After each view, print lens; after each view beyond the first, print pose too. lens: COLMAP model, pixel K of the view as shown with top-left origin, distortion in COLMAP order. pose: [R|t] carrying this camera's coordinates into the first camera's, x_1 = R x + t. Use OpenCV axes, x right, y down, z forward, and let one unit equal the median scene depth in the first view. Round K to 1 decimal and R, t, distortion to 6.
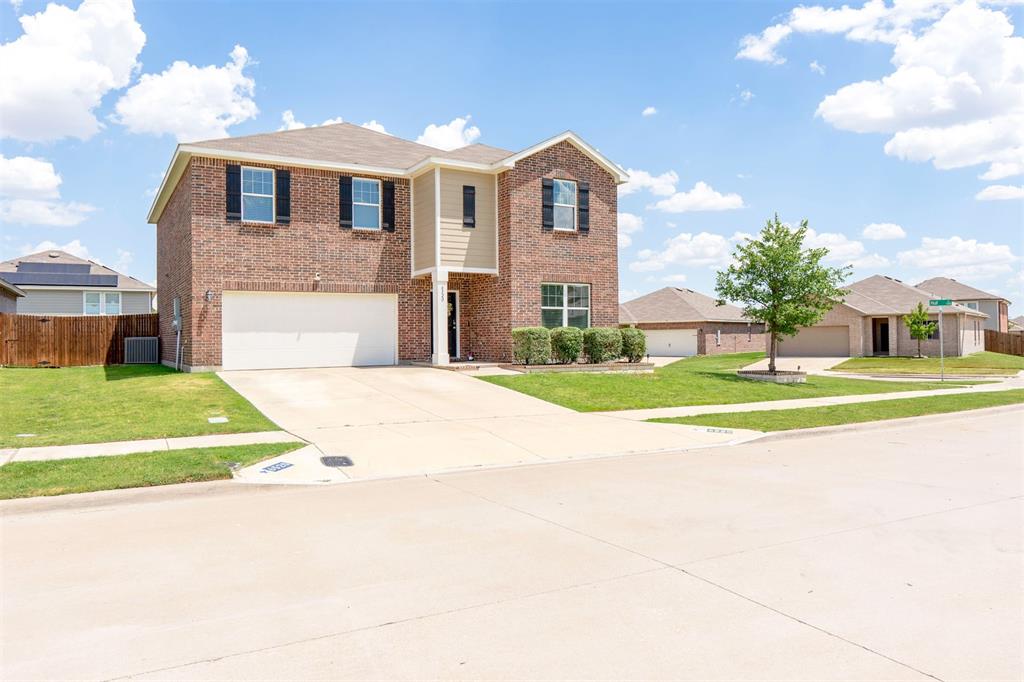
lens RADIAL K [[708.5, 0, 511.1], [0, 708.5, 343.7], [0, 0, 1]] dist [-0.006471, -0.002203]
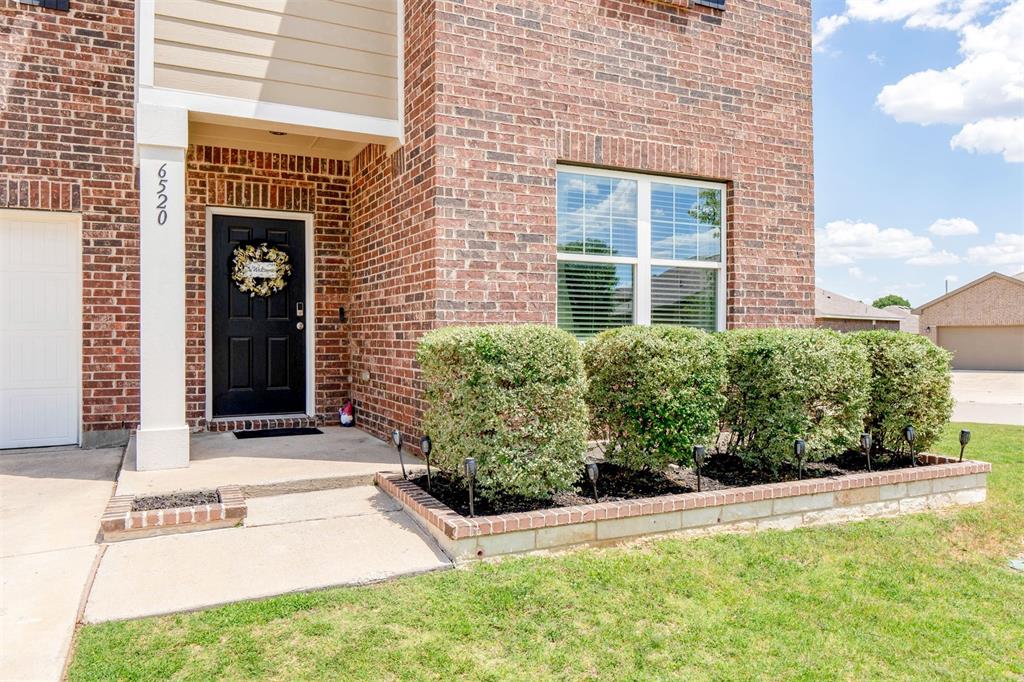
lens RADIAL K [[702.2, 0, 510.4], [0, 702.2, 337.6], [0, 0, 1]] dist [-0.002022, -0.002716]
pose [[0.997943, 0.007082, -0.063714, 0.042749], [-0.007531, 0.999948, -0.006811, -0.017086], [0.063663, 0.007277, 0.997945, 0.727283]]
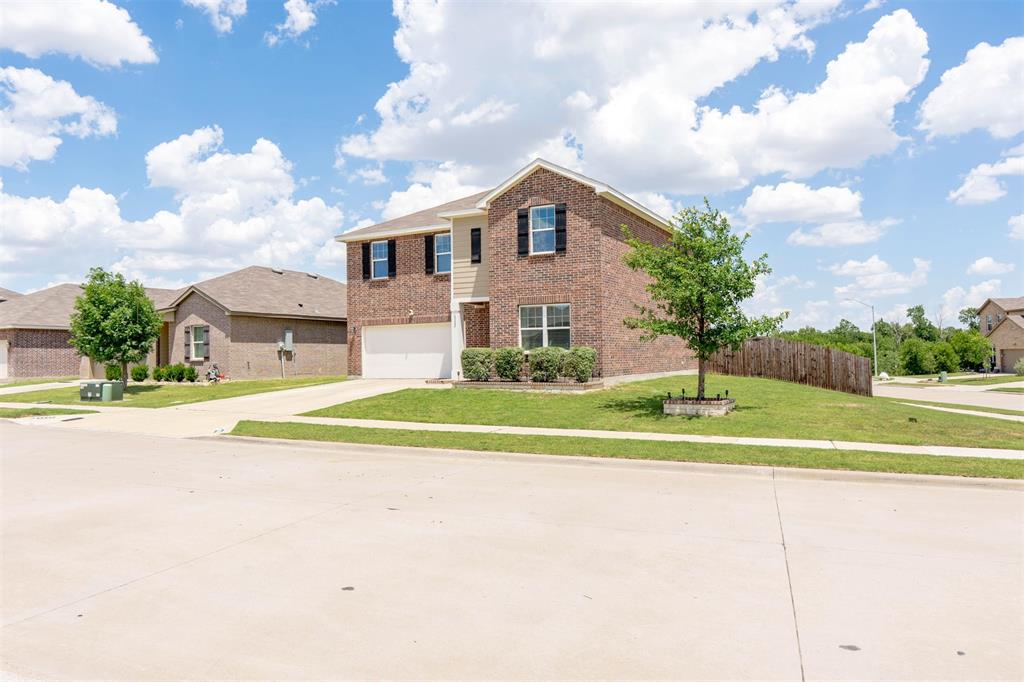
lens RADIAL K [[725.0, 0, 512.0], [0, 725.0, 341.0], [0, 0, 1]] dist [-0.004270, -0.004406]
pose [[0.525740, -0.018259, -0.850449, 0.976203], [0.001073, 0.999783, -0.020802, -0.009985], [0.850644, 0.010024, 0.525646, 0.411404]]
